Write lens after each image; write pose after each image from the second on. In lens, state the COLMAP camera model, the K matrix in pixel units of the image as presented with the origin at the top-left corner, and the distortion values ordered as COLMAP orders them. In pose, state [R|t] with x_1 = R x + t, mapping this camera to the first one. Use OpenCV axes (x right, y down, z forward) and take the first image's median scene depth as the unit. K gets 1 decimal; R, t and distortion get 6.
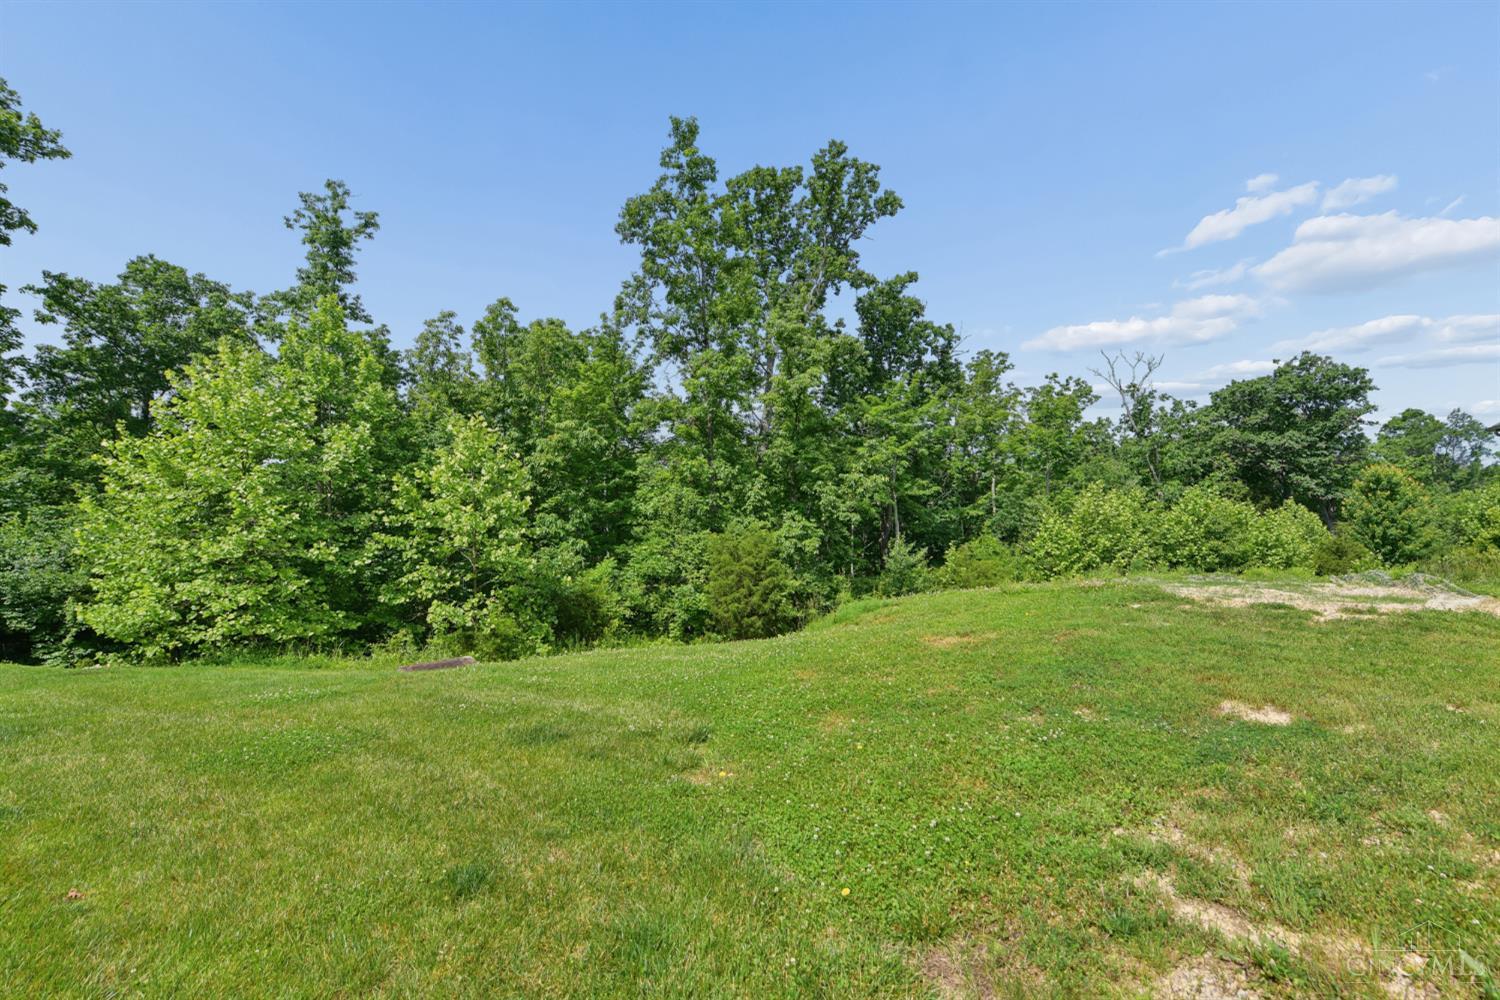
lens RADIAL K [[633.4, 0, 757.3], [0, 633.4, 496.1], [0, 0, 1]] dist [-0.002165, -0.007004]
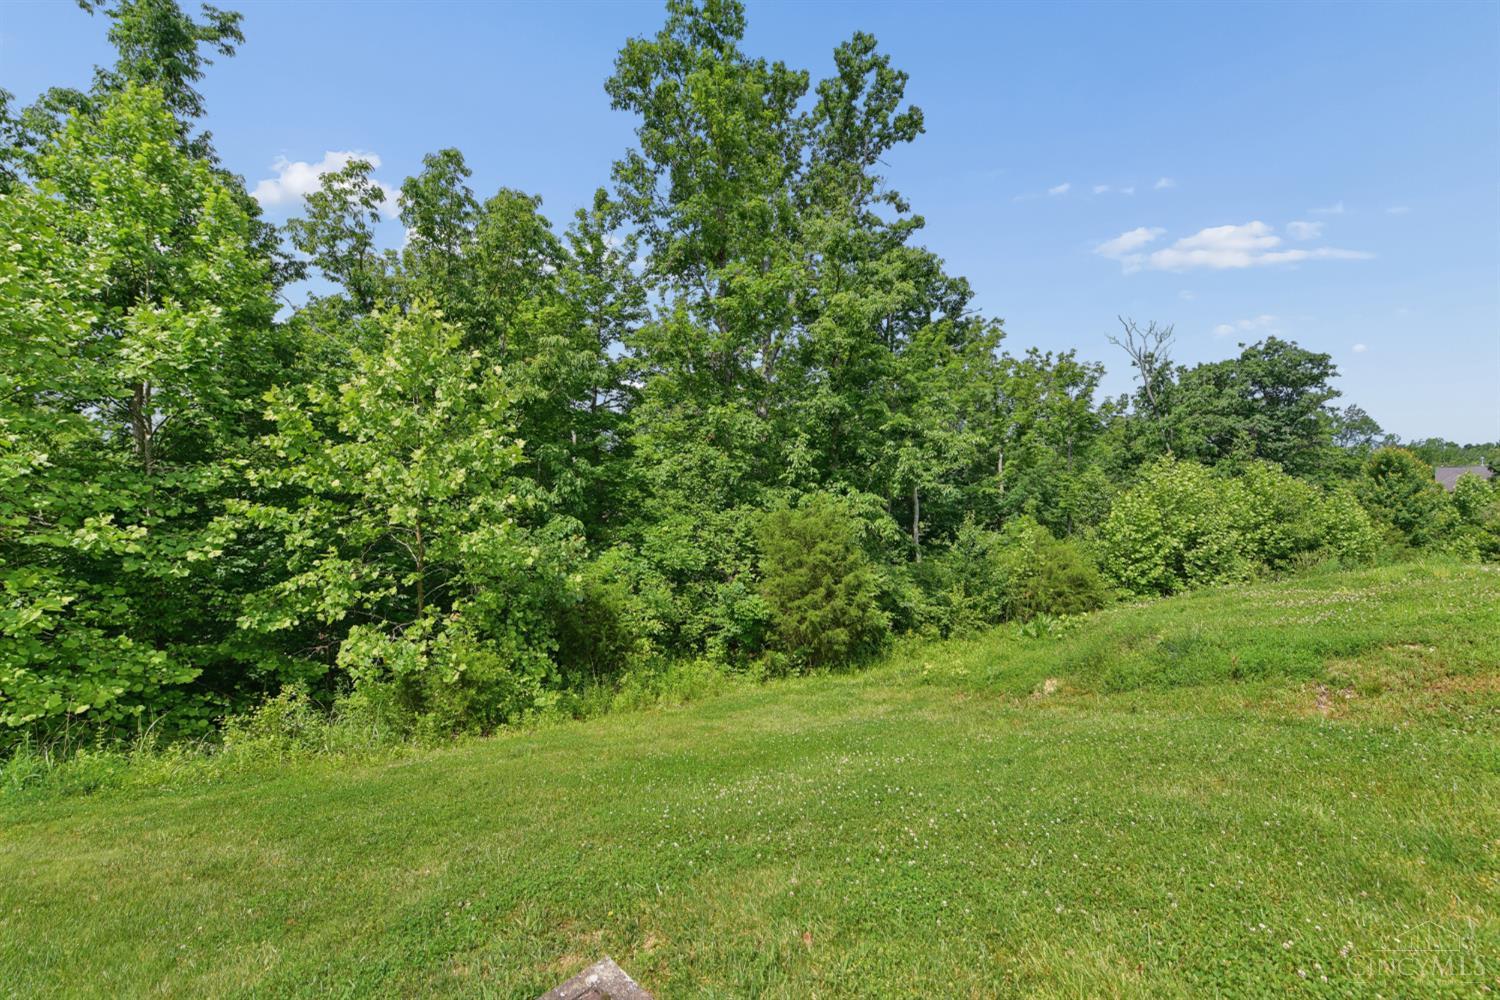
lens RADIAL K [[616.1, 0, 750.0], [0, 616.1, 500.0], [0, 0, 1]] dist [-0.013221, -0.000044]
pose [[0.990015, 0.009319, 0.140656, -0.157875], [-0.013729, 0.999443, 0.030417, 0.024217], [-0.140295, -0.032044, 0.989591, 0.279725]]
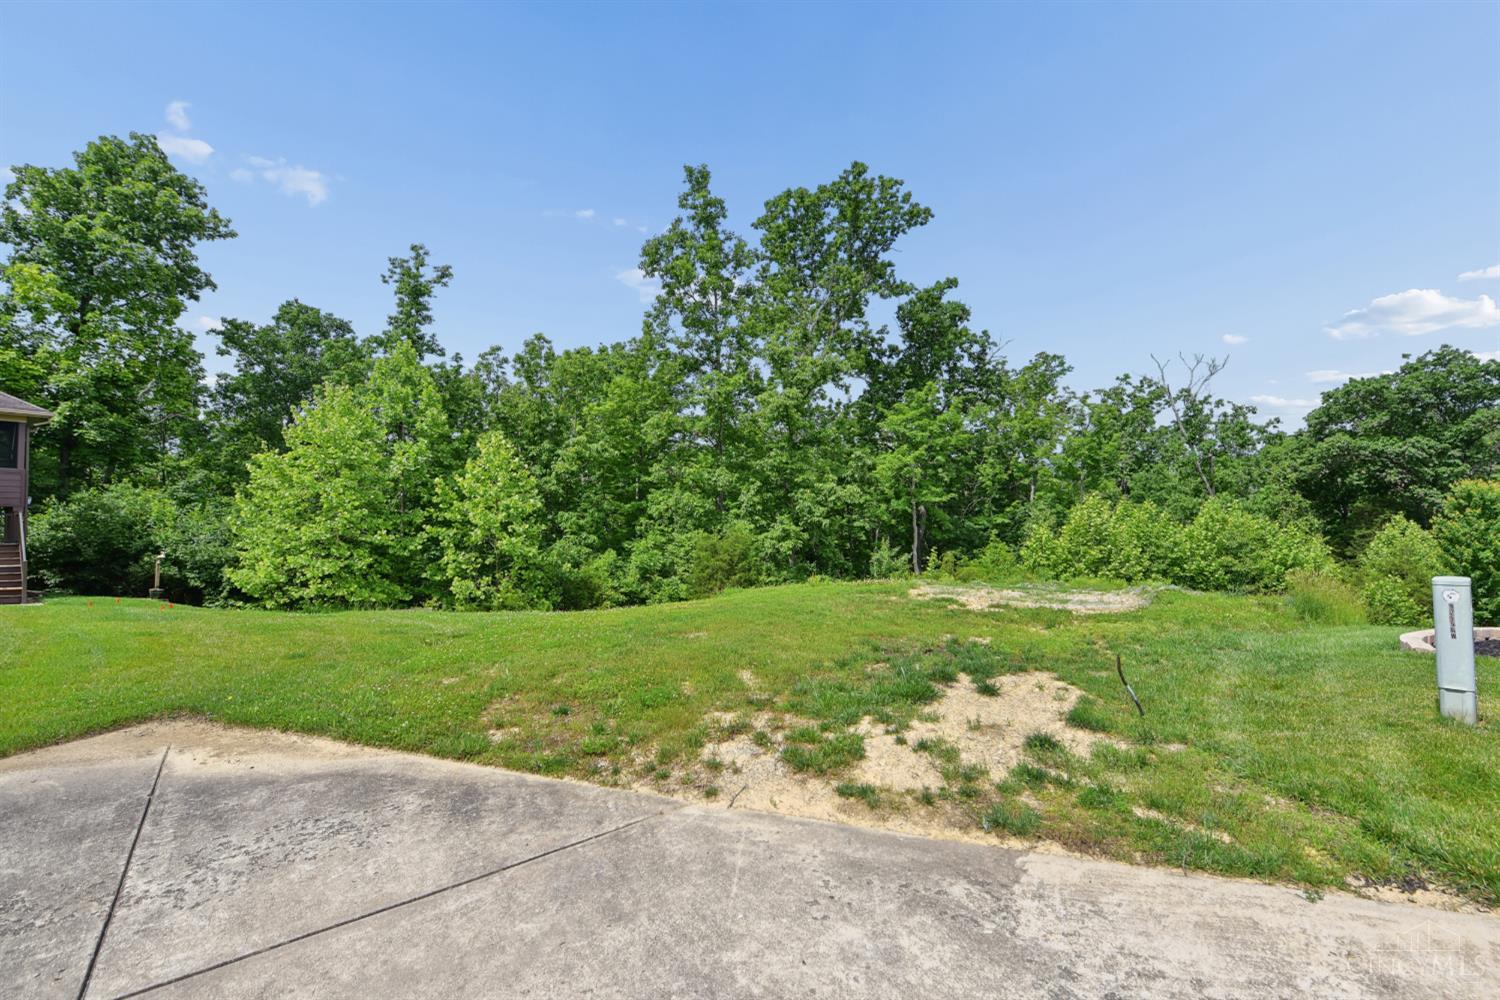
lens RADIAL K [[668.7, 0, 744.8], [0, 668.7, 494.4], [0, 0, 1]] dist [0.000237, -0.008531]
pose [[0.980035, 0.019387, -0.197876, 0.217073], [-0.019155, 0.999812, 0.003084, -0.014928], [0.197898, 0.000768, 0.980222, -0.156514]]
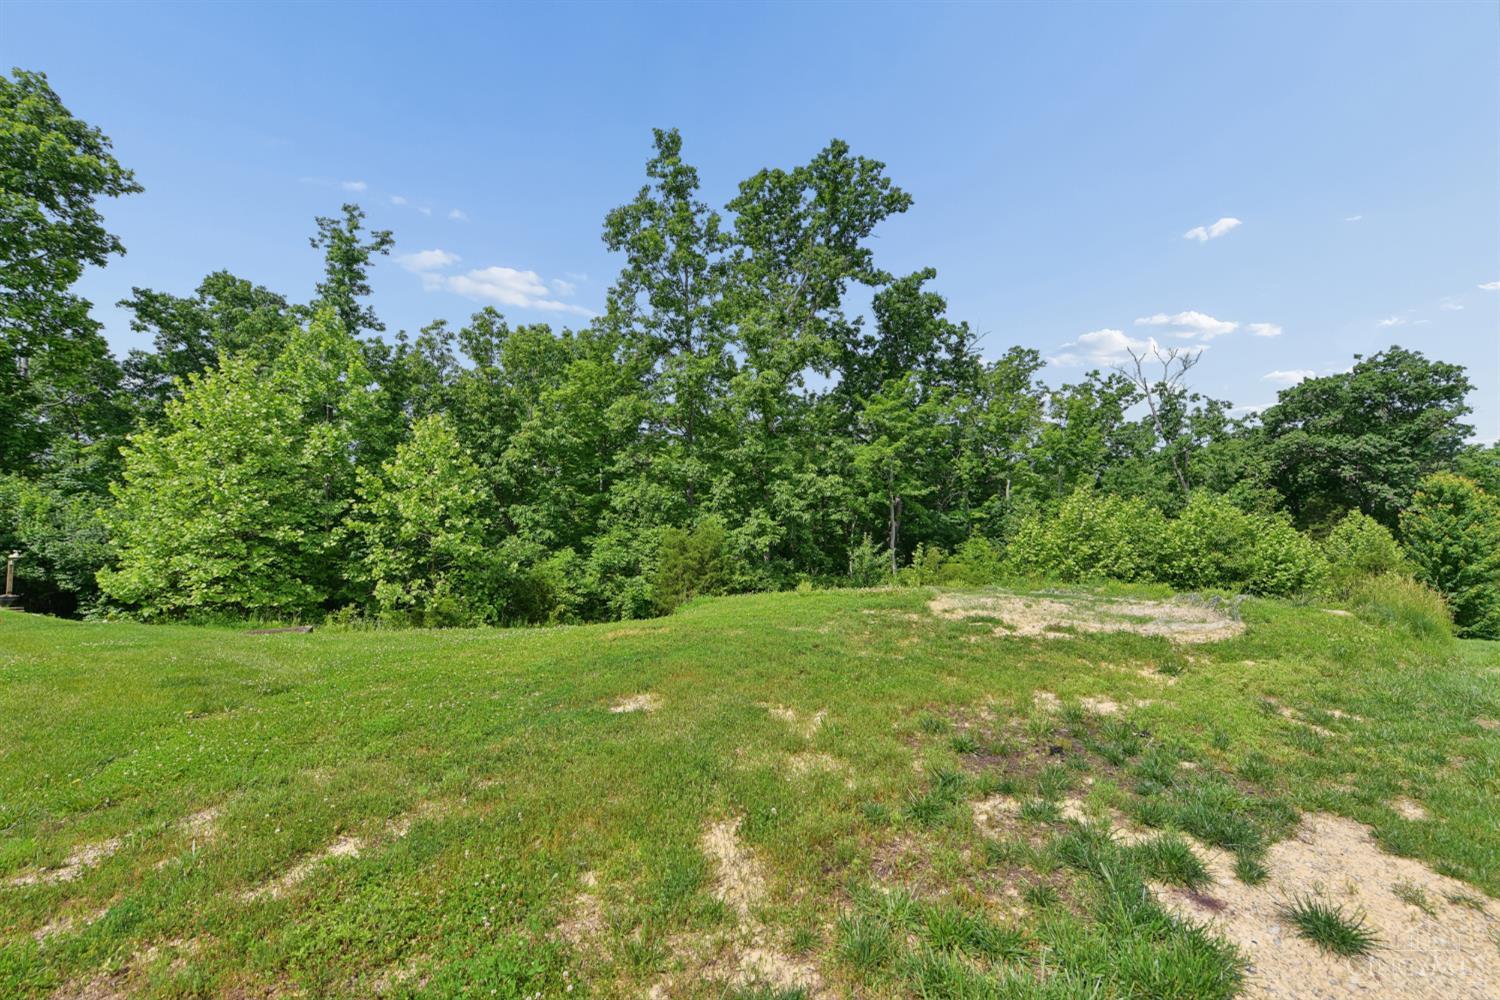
lens RADIAL K [[633.4, 0, 757.3], [0, 633.4, 496.1], [0, 0, 1]] dist [-0.002165, -0.007004]
pose [[0.990583, 0.024723, -0.134661, 0.188880], [-0.023404, 0.999661, 0.011372, -0.008475], [0.134896, -0.008113, 0.990827, -0.018767]]
